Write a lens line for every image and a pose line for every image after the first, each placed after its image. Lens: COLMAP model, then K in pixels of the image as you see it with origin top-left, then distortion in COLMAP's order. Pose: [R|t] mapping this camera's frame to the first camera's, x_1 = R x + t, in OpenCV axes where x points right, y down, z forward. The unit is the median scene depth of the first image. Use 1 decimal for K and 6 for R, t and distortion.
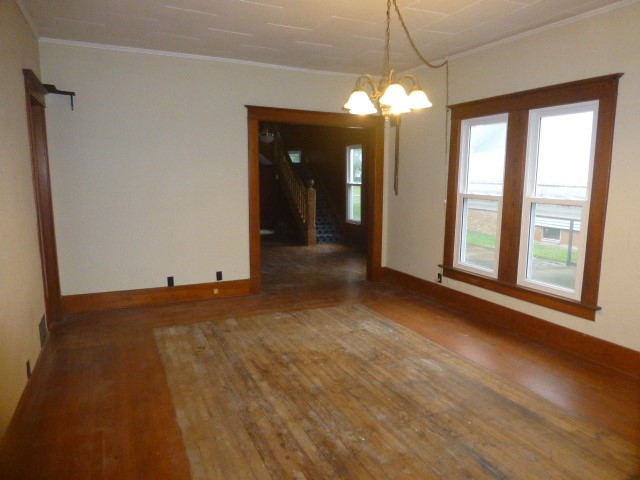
lens RADIAL K [[457.2, 0, 320.0], [0, 457.2, 240.0], [0, 0, 1]] dist [-0.003315, -0.001809]
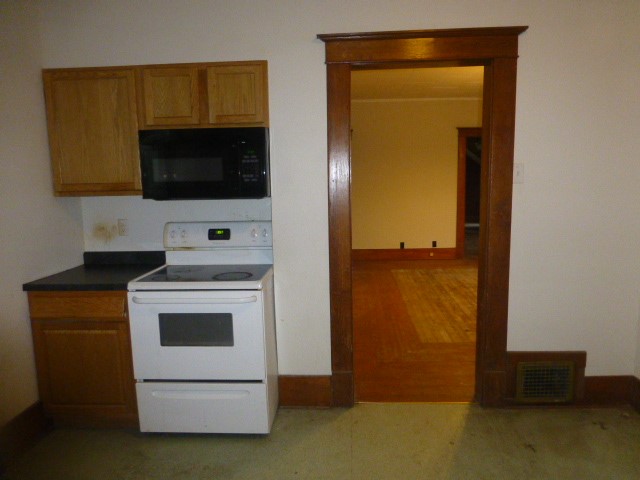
lens RADIAL K [[457.2, 0, 320.0], [0, 457.2, 240.0], [0, 0, 1]] dist [-0.003315, -0.001809]
pose [[0.878475, 0.042059, -0.475933, 0.190813], [-0.047231, 0.998883, 0.001093, 0.099725], [0.475448, 0.021518, 0.879481, -0.574731]]
